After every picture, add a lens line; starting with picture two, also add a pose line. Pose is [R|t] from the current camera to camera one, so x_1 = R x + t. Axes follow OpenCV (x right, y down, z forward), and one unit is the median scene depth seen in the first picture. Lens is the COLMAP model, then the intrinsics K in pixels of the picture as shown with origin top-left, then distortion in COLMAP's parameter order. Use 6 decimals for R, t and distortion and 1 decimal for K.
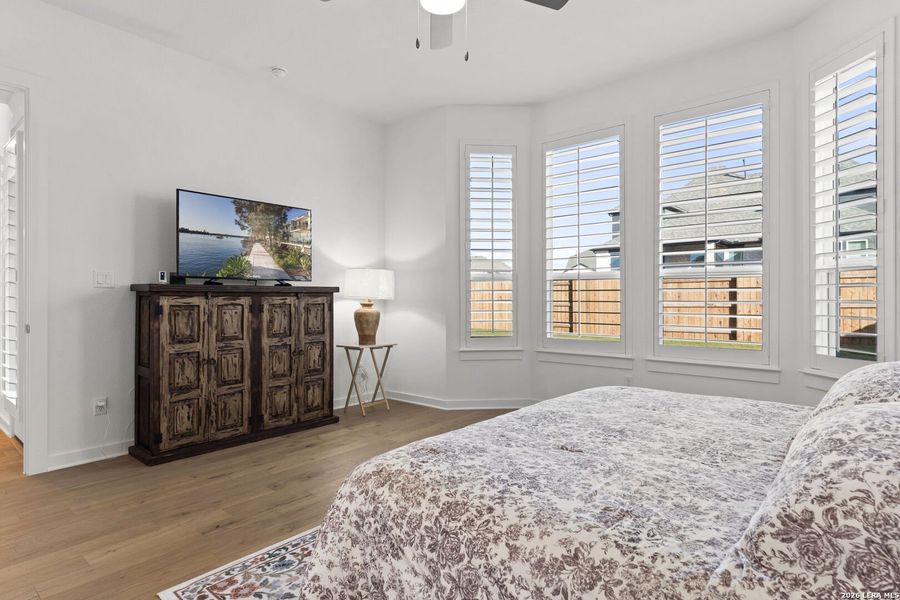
lens RADIAL K [[446.8, 0, 451.6], [0, 446.8, 297.8], [0, 0, 1]] dist [0.000790, 0.000083]
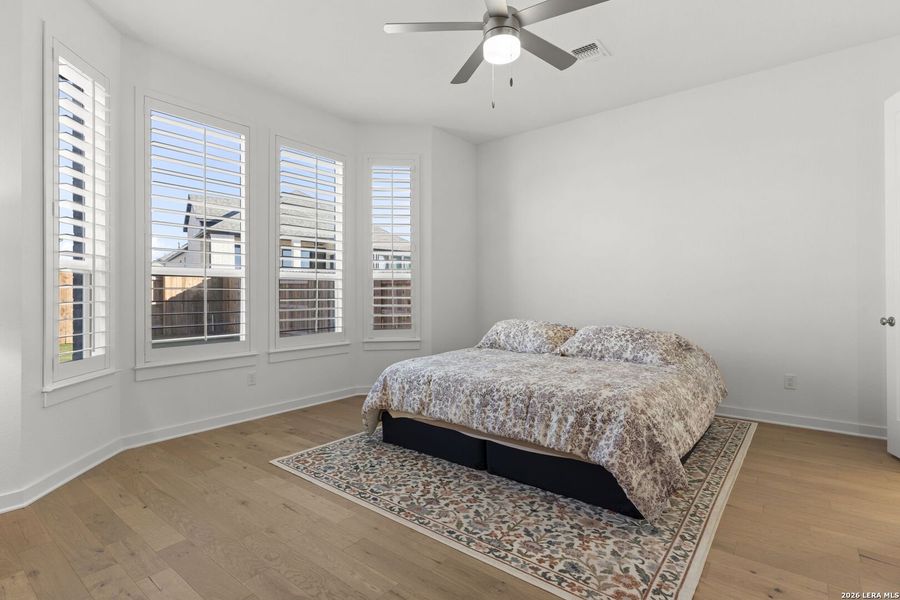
lens RADIAL K [[446.8, 0, 451.1], [0, 446.8, 299.5], [0, 0, 1]] dist [0.000790, 0.000083]
pose [[-0.014545, -0.002292, 0.999892, -1.220661], [0.003878, 0.999990, 0.002349, 0.035976], [-0.999887, 0.003912, -0.014536, 1.190630]]
